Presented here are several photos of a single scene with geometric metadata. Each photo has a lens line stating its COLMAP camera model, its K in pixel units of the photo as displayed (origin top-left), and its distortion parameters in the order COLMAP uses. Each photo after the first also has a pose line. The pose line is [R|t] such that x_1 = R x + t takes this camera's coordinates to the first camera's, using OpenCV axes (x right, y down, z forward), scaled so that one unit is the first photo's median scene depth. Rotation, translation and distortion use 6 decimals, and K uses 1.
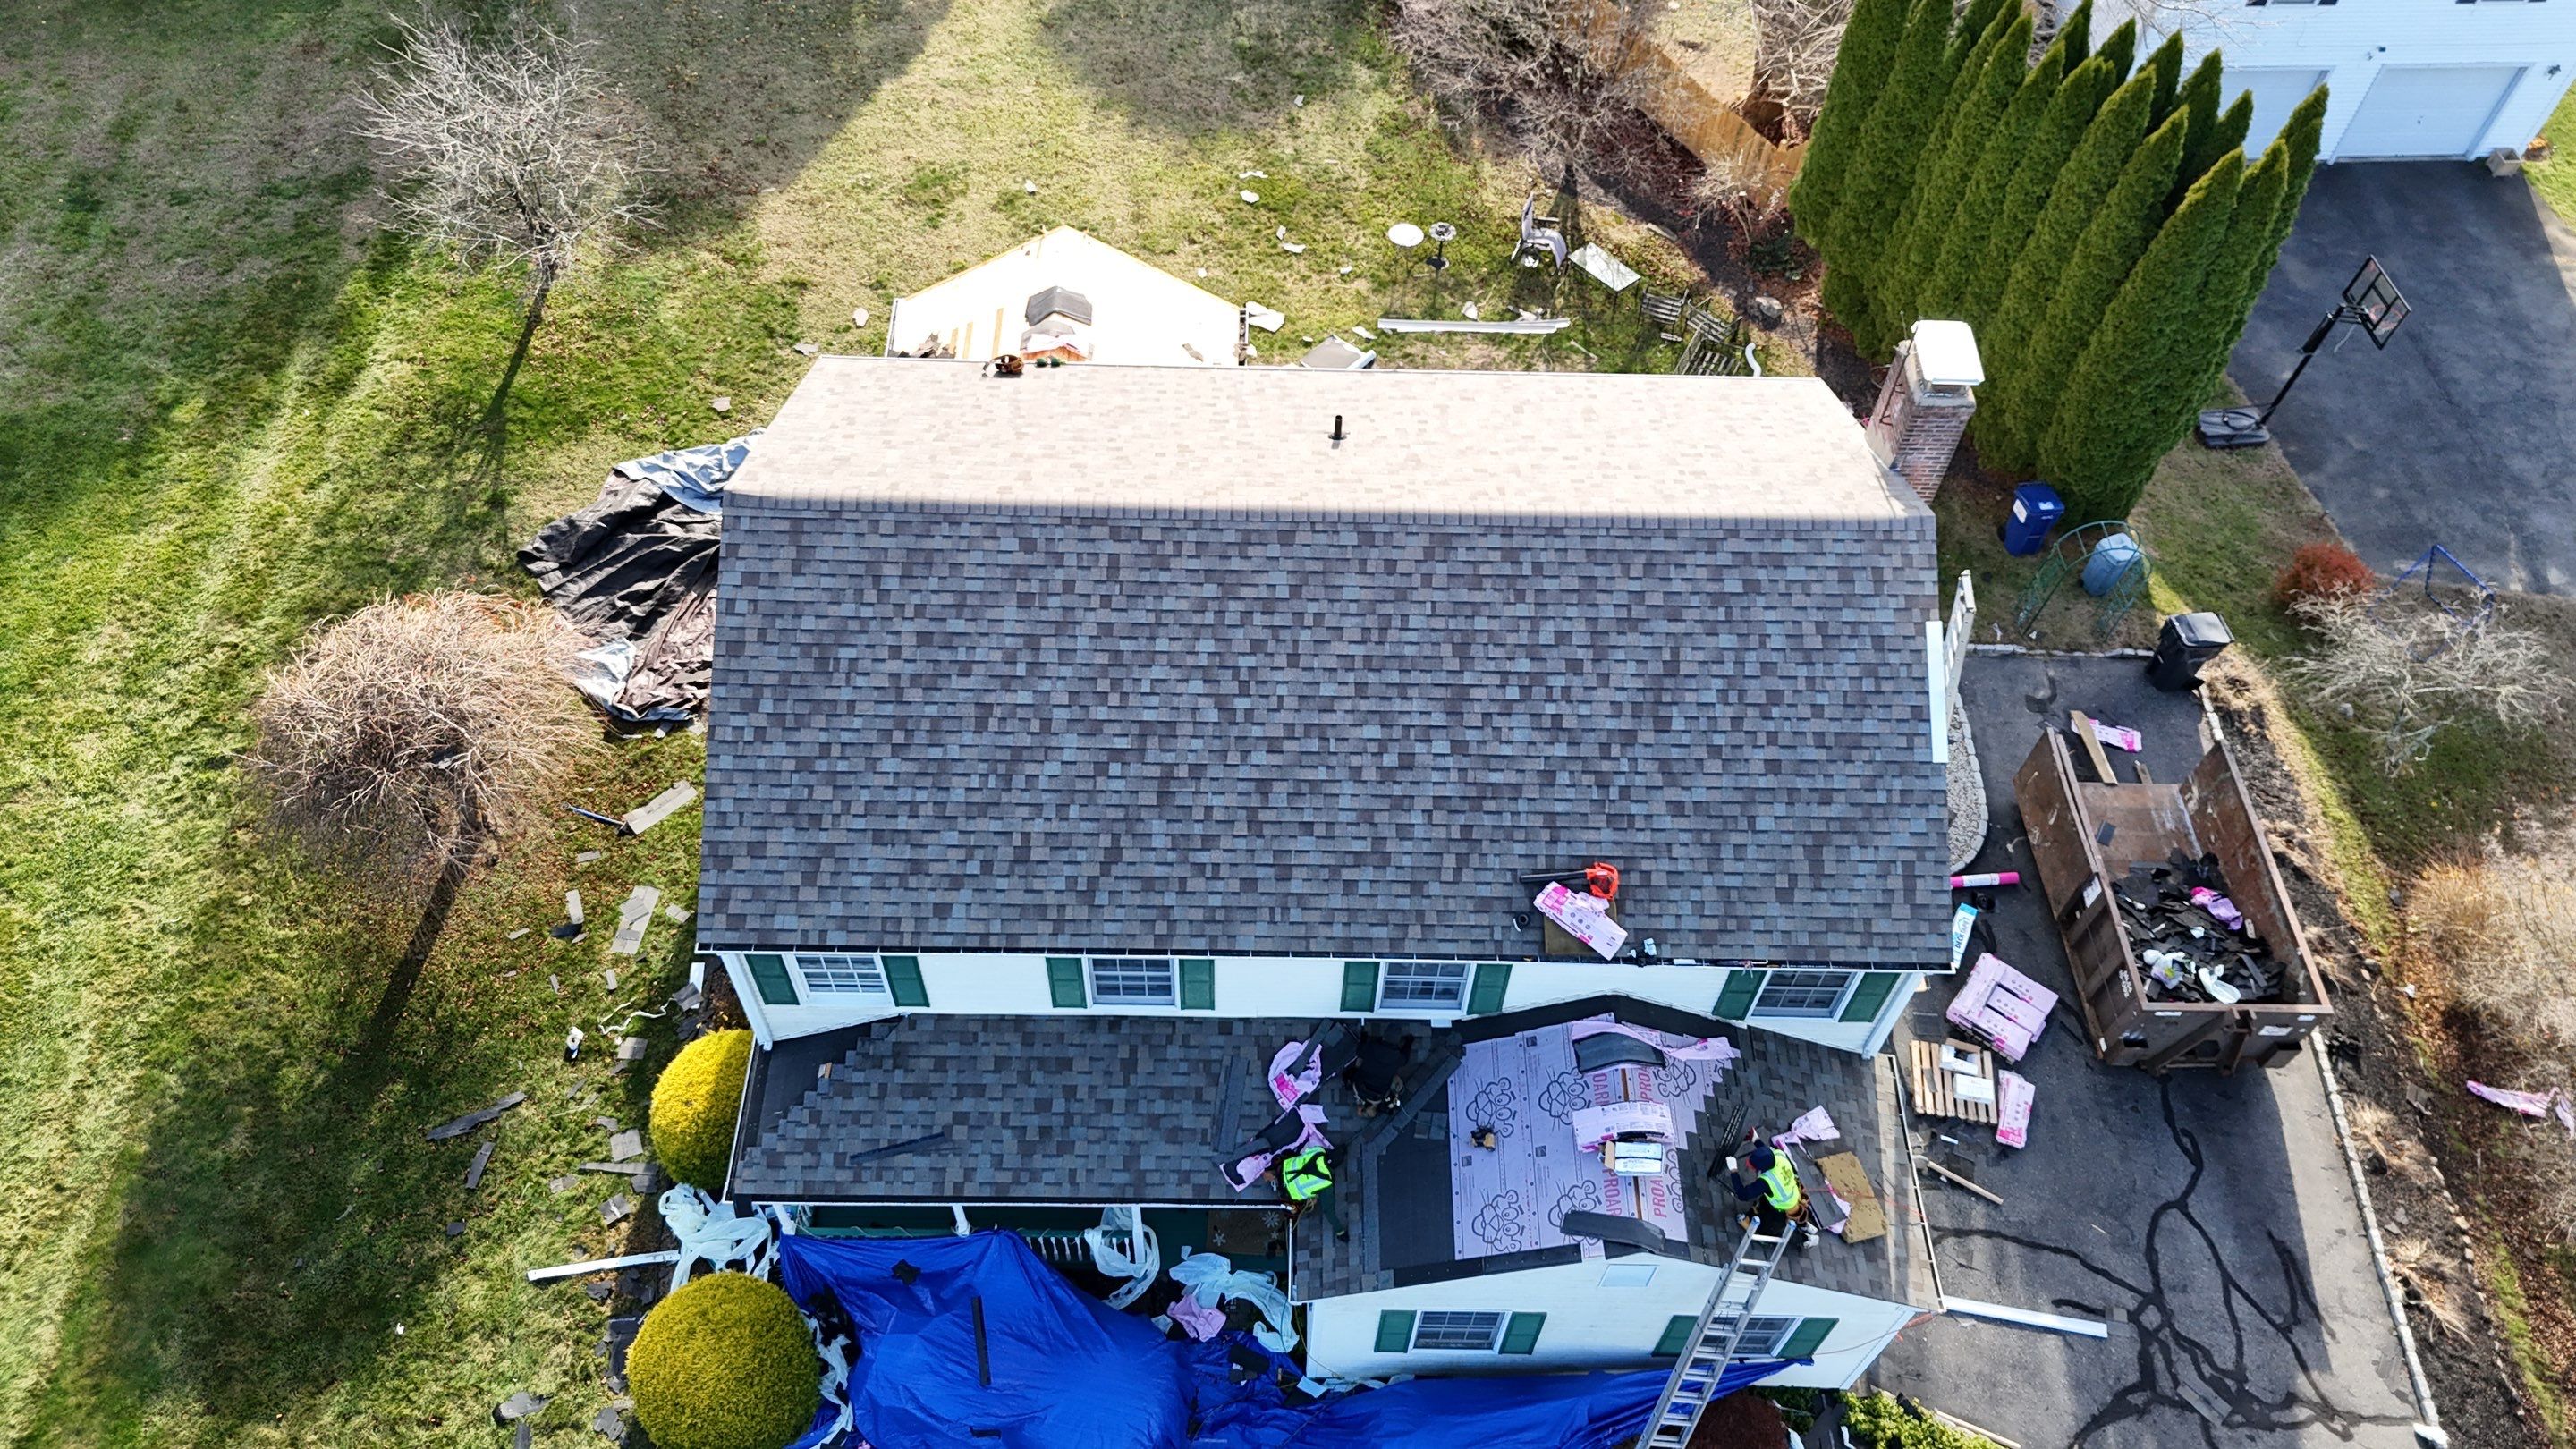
lens RADIAL K [[1910.9, 0, 1288.0], [0, 1910.9, 724.5], [0, 0, 1]] dist [0.060903, -0.054375]
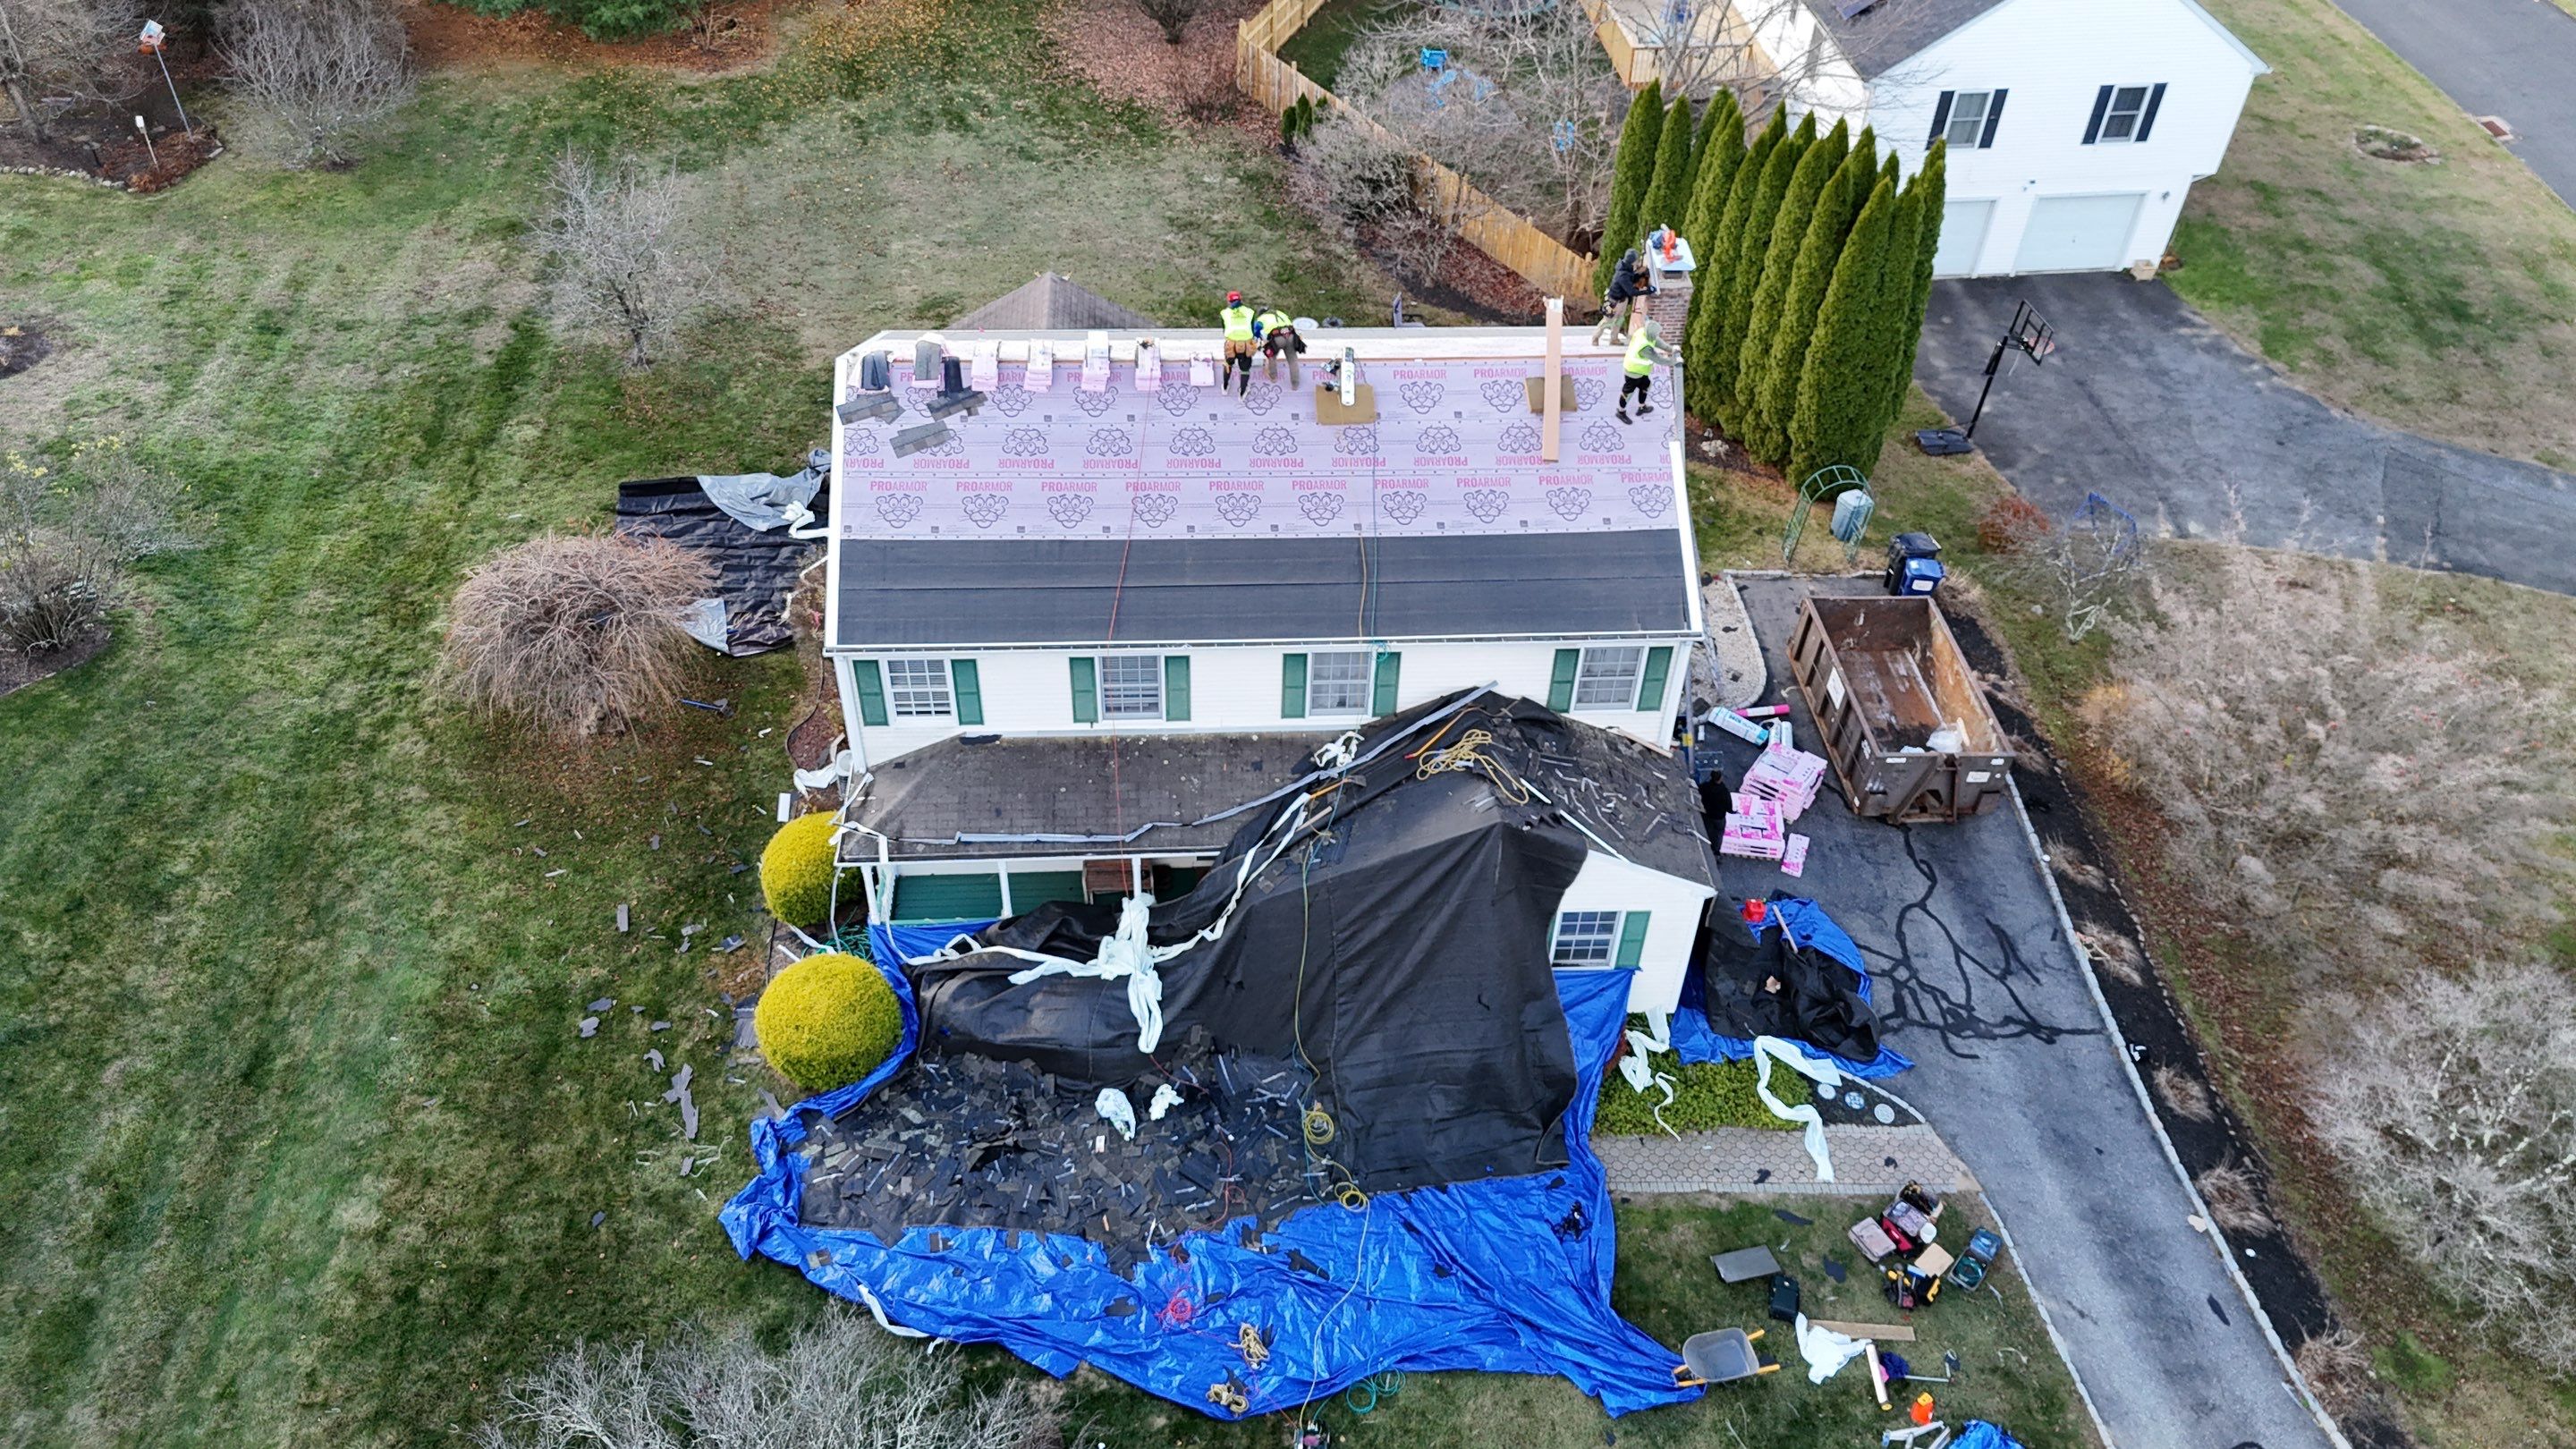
lens RADIAL K [[1910.9, 0, 1288.0], [0, 1910.9, 724.5], [0, 0, 1]] dist [0.060903, -0.054375]
pose [[0.998233, -0.041239, 0.042789, -0.021005], [0.048670, 0.980488, -0.190458, 0.320962], [-0.034100, 0.192204, 0.980762, -0.272101]]
